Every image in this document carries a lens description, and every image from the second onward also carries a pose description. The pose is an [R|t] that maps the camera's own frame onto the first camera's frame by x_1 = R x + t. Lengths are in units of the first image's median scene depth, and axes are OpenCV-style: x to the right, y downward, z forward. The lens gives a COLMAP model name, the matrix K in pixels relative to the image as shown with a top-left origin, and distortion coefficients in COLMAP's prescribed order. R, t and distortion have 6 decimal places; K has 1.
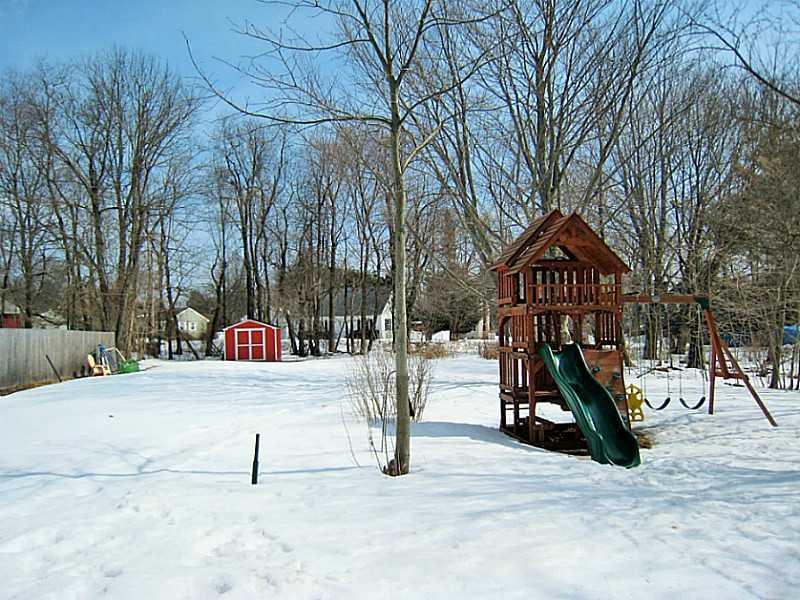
lens RADIAL K [[664.4, 0, 402.2], [0, 664.4, 304.4], [0, 0, 1]] dist [-0.144976, 0.132064]
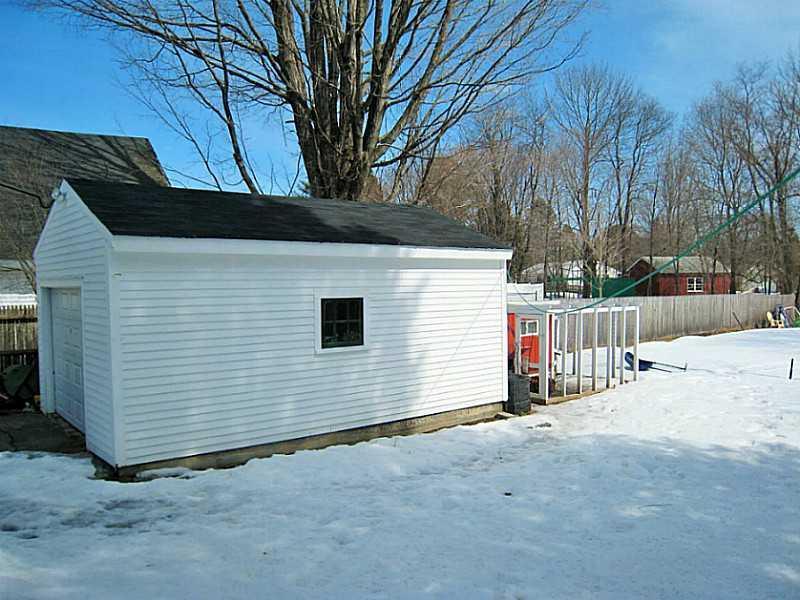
lens RADIAL K [[664.4, 0, 402.2], [0, 664.4, 304.4], [0, 0, 1]] dist [-0.144976, 0.132064]
pose [[0.525907, 0.046140, -0.849289, 0.230601], [0.023760, 0.997341, 0.068896, -0.044594], [0.850210, -0.056412, 0.523413, -0.325707]]
